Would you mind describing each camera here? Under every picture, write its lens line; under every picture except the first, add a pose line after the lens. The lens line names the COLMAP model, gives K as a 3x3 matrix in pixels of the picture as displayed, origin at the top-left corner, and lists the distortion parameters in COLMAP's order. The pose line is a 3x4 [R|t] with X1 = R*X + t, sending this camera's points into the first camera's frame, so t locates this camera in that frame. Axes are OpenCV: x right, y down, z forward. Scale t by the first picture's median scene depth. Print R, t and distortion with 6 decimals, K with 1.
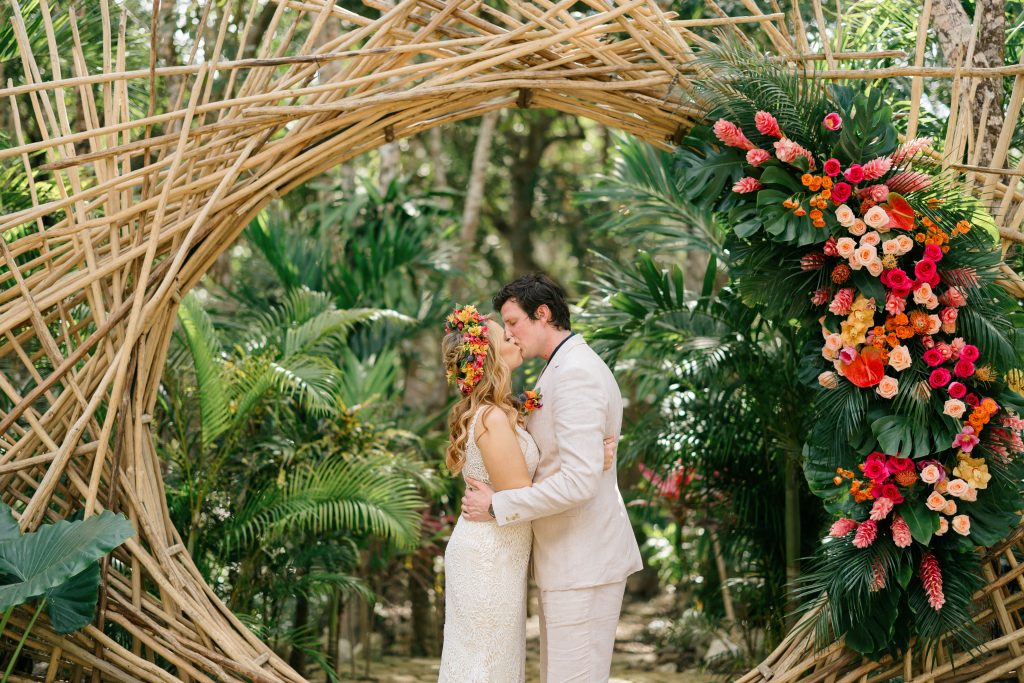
lens RADIAL K [[1070.5, 0, 497.6], [0, 1070.5, 352.8], [0, 0, 1]] dist [-0.003289, 0.022796]
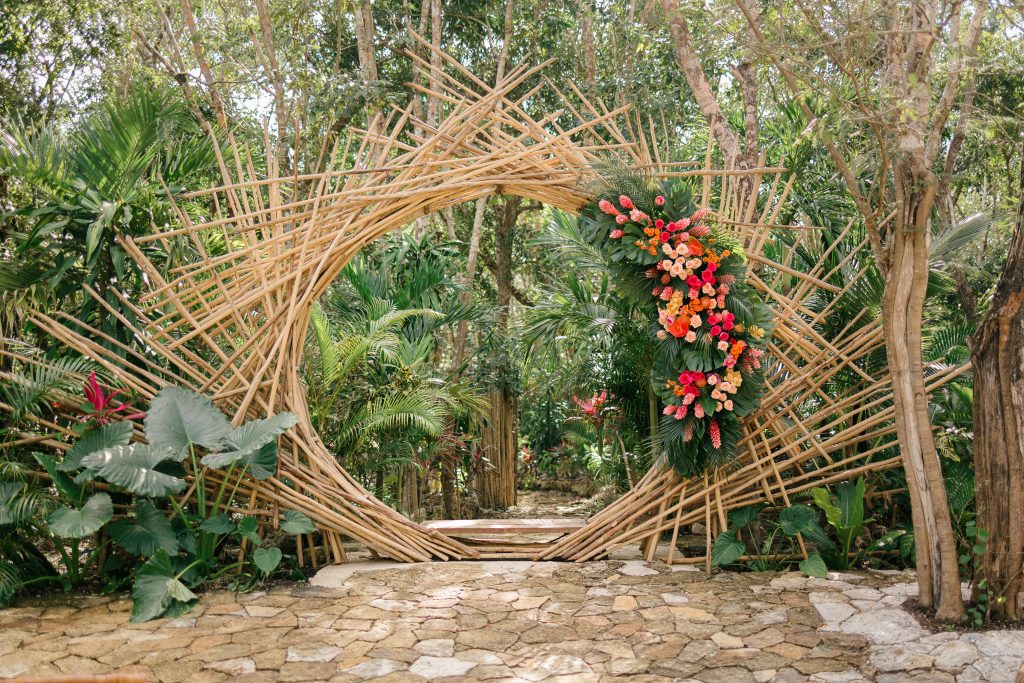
lens RADIAL K [[689.0, 0, 542.8], [0, 689.0, 350.8], [0, 0, 1]] dist [-0.005020, -0.002957]
pose [[0.996834, -0.030002, 0.073633, 0.003694], [0.029552, 0.999537, 0.007187, 0.037476], [-0.073815, -0.004988, 0.997260, -0.207999]]
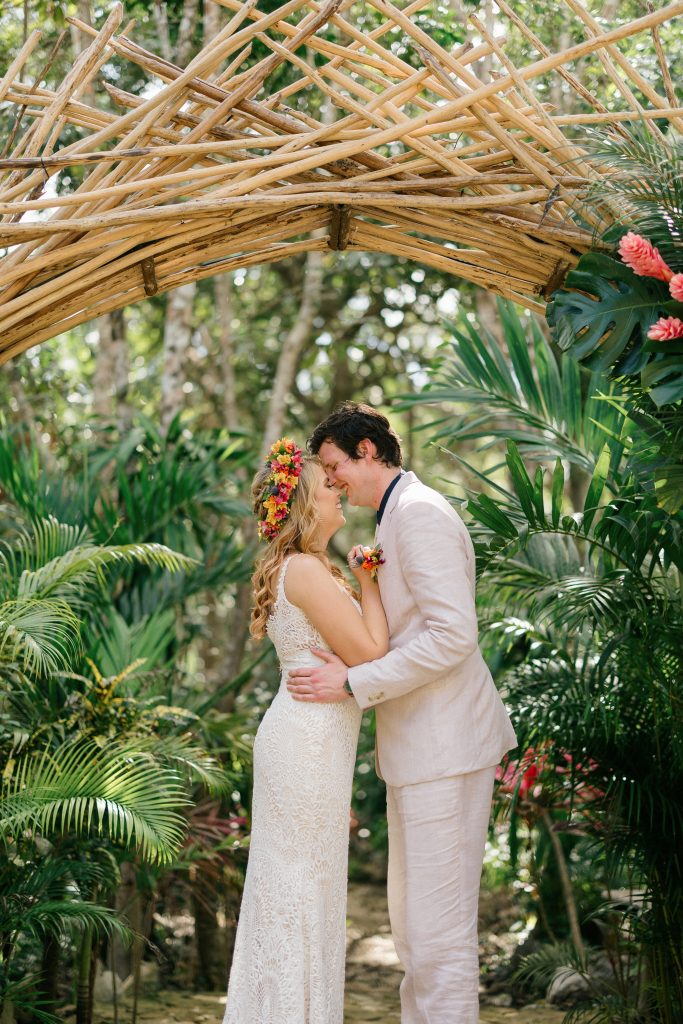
lens RADIAL K [[1110.2, 0, 308.2], [0, 1110.2, 551.9], [0, 0, 1]] dist [-0.002691, 0.011924]
pose [[0.999926, -0.002186, 0.011985, -0.005089], [0.003140, 0.996777, -0.080160, 0.038433], [-0.011772, 0.080192, 0.996710, 0.293856]]
